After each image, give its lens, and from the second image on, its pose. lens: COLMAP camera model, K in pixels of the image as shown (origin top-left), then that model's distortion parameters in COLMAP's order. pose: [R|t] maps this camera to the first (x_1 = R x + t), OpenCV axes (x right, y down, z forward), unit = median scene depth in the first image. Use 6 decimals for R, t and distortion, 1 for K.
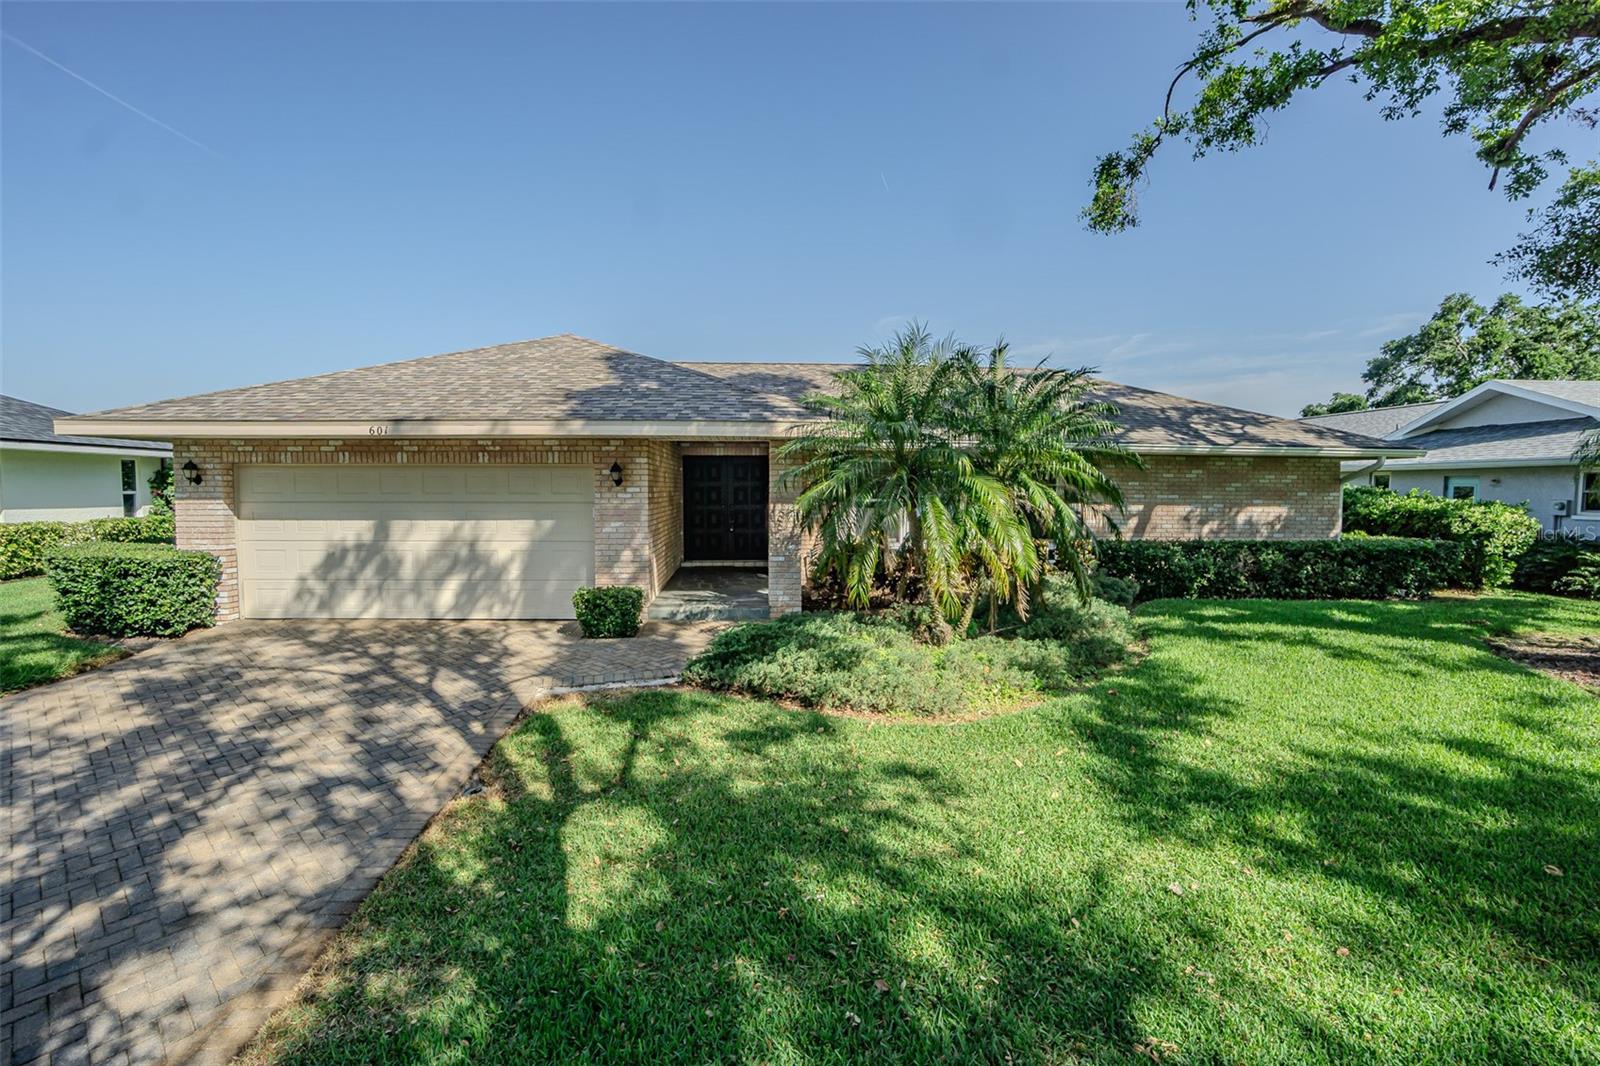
lens RADIAL K [[744.1, 0, 800.0], [0, 744.1, 533.0], [0, 0, 1]] dist [-0.066245, 0.029422]
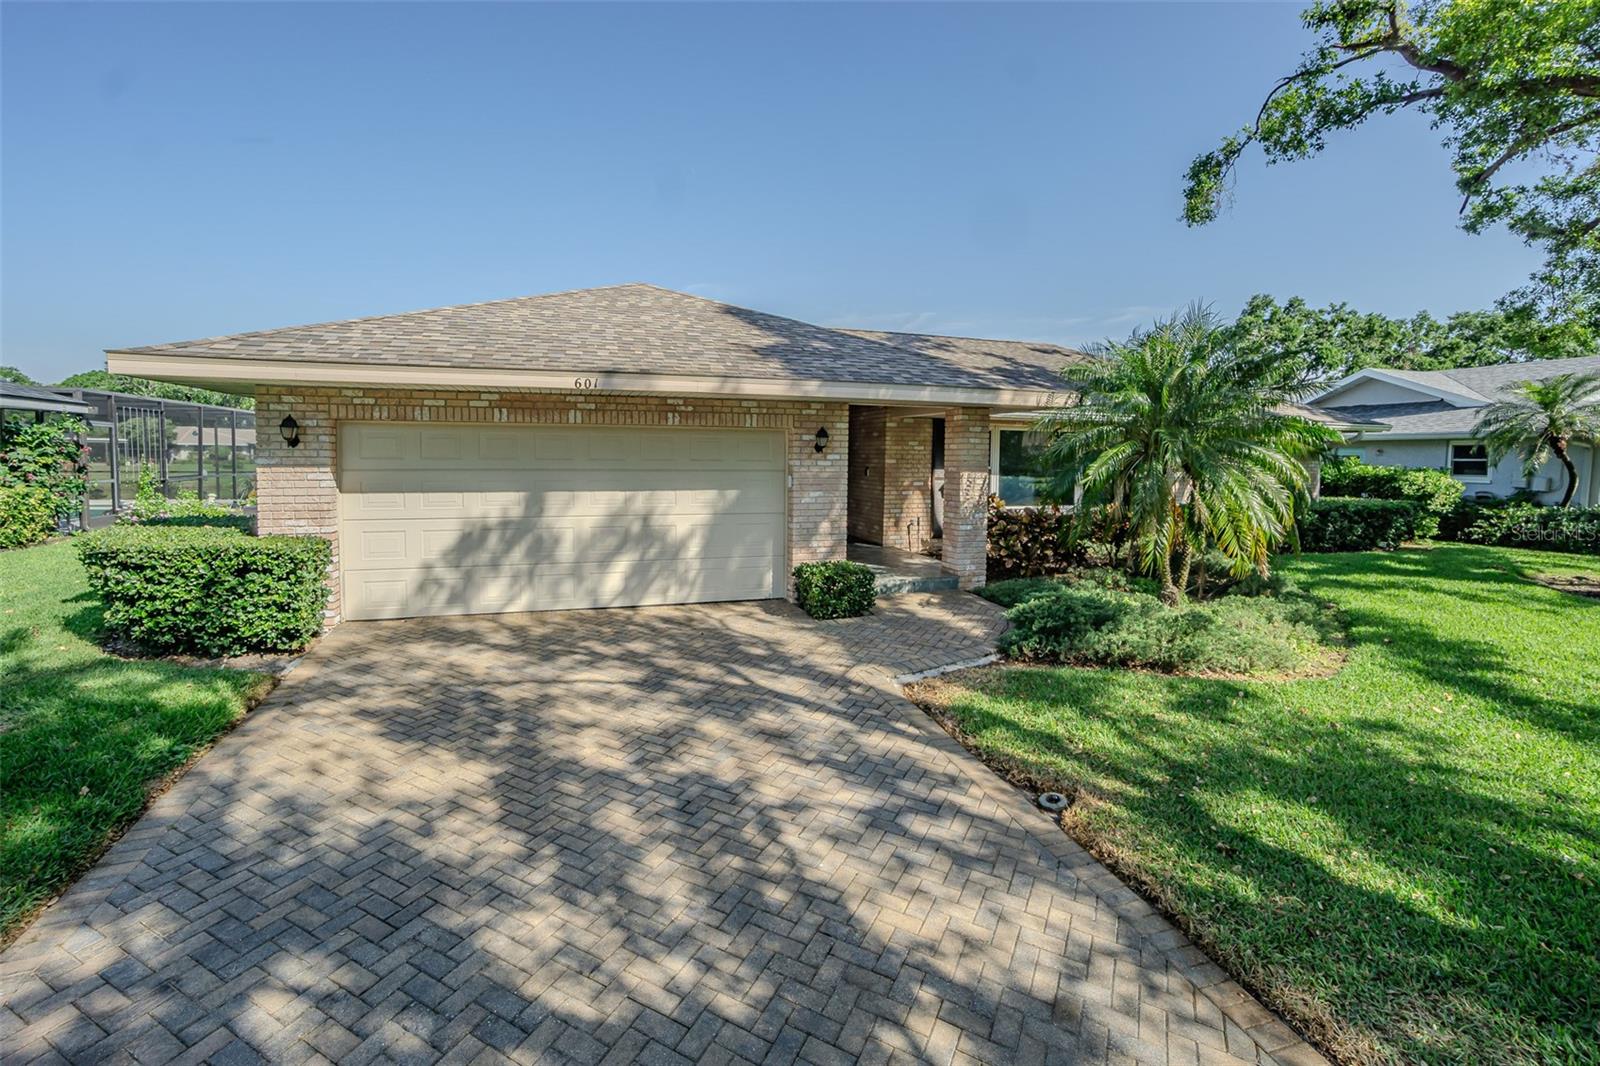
lens RADIAL K [[734.8, 0, 771.6], [0, 734.8, 503.8], [0, 0, 1]] dist [-0.046204, 0.027696]
pose [[0.962920, -0.013265, 0.269462, -0.555957], [0.010550, 0.999878, 0.011523, -0.010998], [-0.269582, -0.008253, 0.962942, 0.133960]]
